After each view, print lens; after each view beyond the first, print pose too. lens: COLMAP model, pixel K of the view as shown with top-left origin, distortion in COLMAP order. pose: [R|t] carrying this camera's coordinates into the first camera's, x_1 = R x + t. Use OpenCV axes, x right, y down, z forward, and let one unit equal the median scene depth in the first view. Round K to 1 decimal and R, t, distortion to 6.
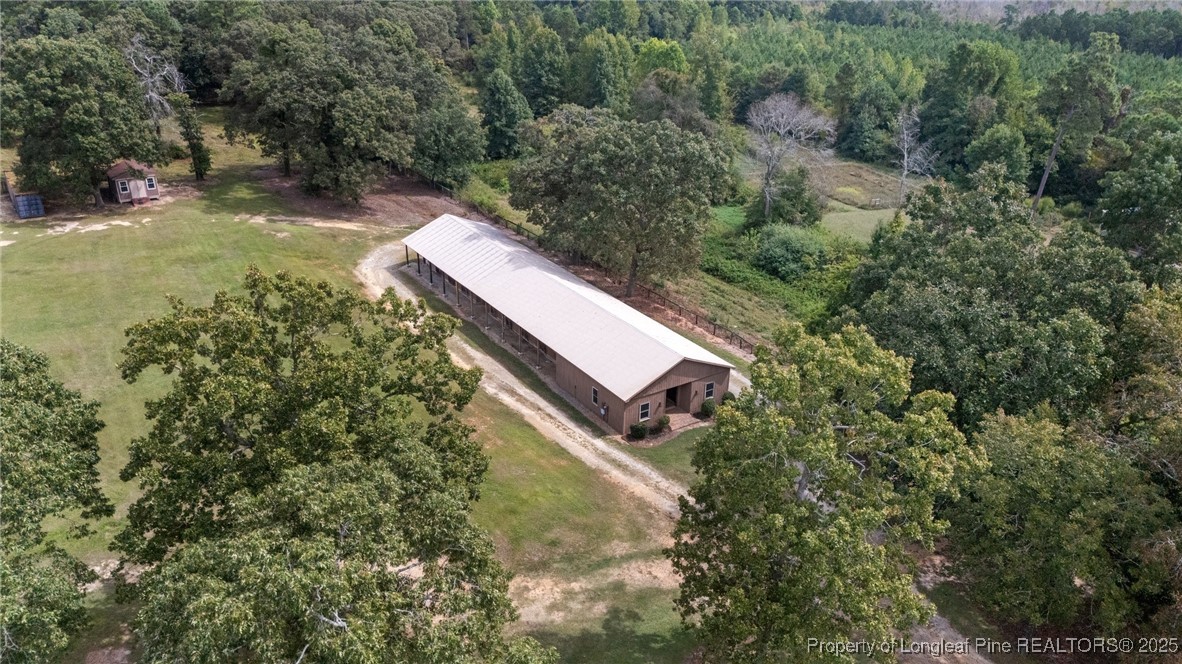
lens RADIAL K [[854.0, 0, 591.0], [0, 854.0, 332.0], [0, 0, 1]] dist [0.095607, -0.091393]
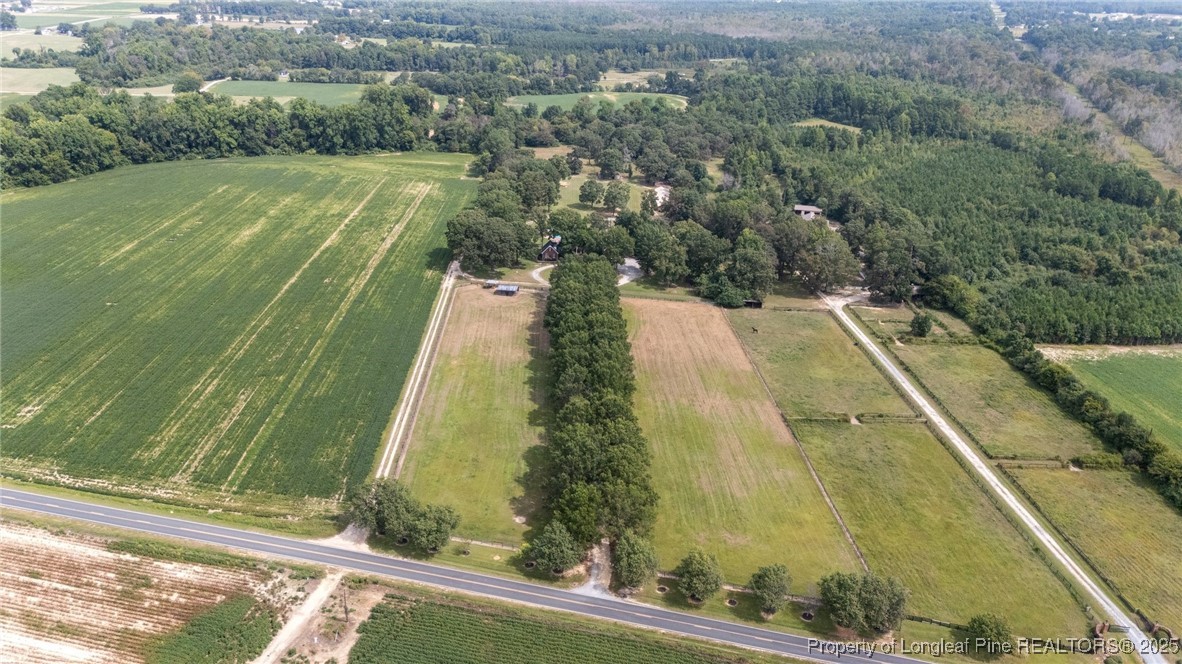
lens RADIAL K [[848.7, 0, 591.0], [0, 848.7, 332.0], [0, 0, 1]] dist [0.107223, -0.095193]
pose [[0.842453, 0.212569, -0.495063, 2.444340], [-0.233837, 0.972081, 0.019467, 0.799184], [0.485379, 0.099364, 0.868639, -4.054042]]
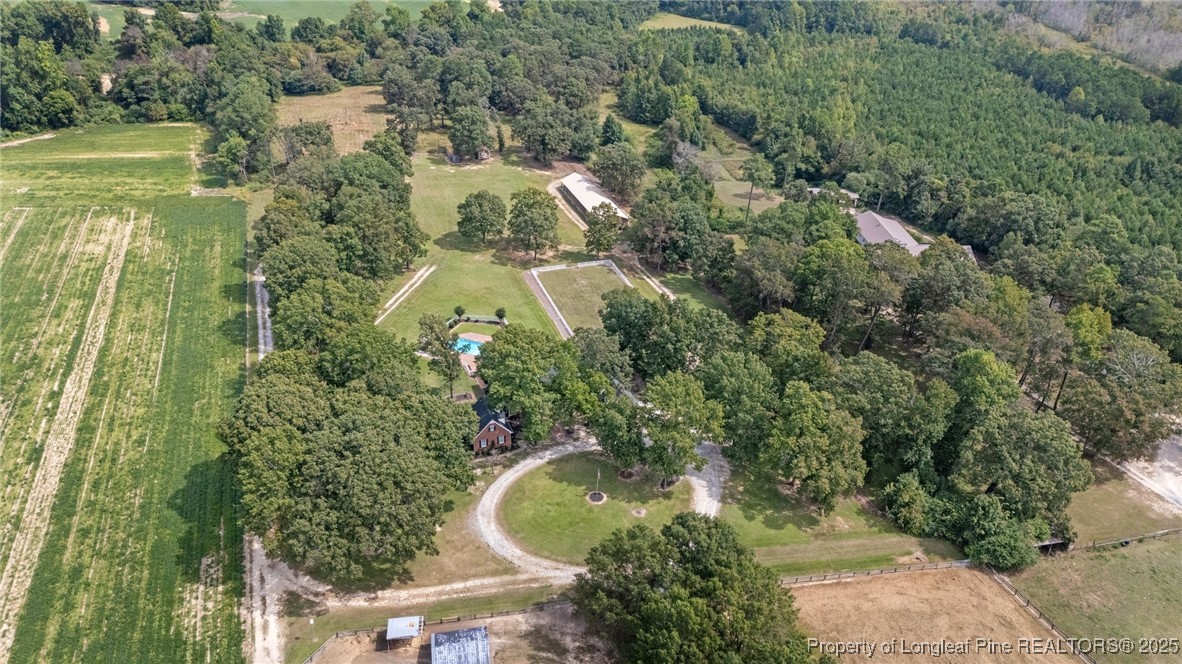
lens RADIAL K [[854.0, 0, 591.0], [0, 854.0, 332.0], [0, 0, 1]] dist [0.095607, -0.091393]
pose [[0.968228, 0.124604, -0.216812, 0.681645], [-0.106300, 0.989864, 0.094176, 0.151157], [0.226349, -0.068137, 0.971660, -2.223497]]
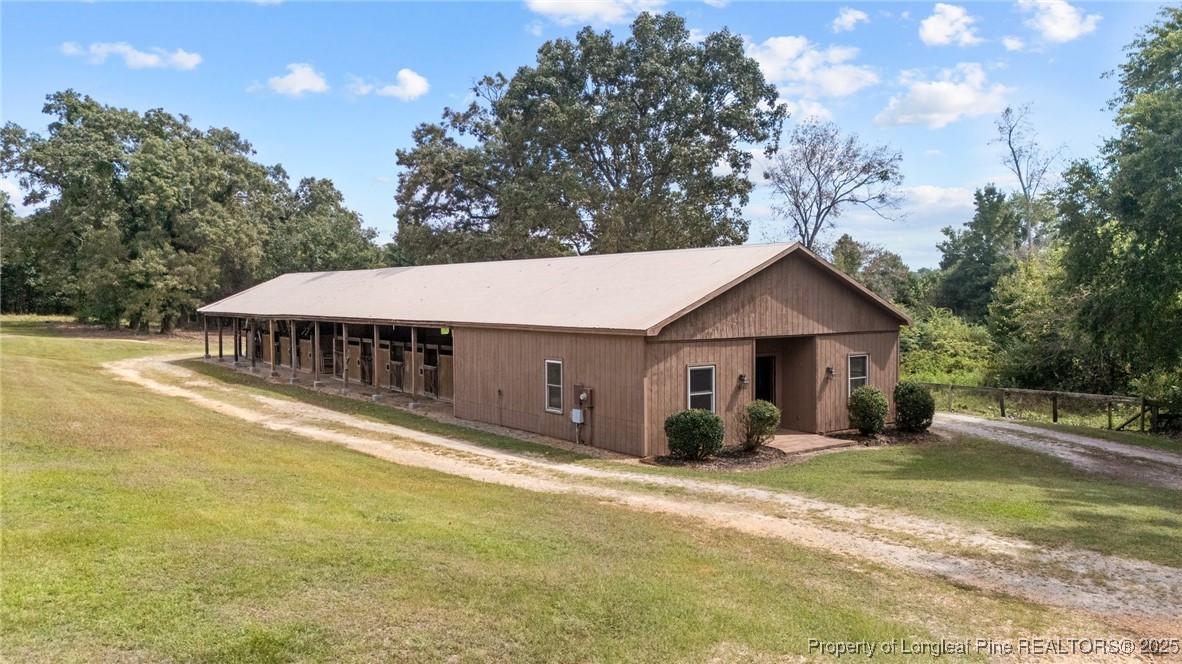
lens RADIAL K [[854.0, 0, 591.0], [0, 854.0, 332.0], [0, 0, 1]] dist [0.095607, -0.091393]
pose [[0.997662, -0.023346, 0.064231, -0.001391], [0.046627, 0.919647, -0.389967, 0.138054], [-0.049965, 0.392050, 0.918586, 0.469888]]
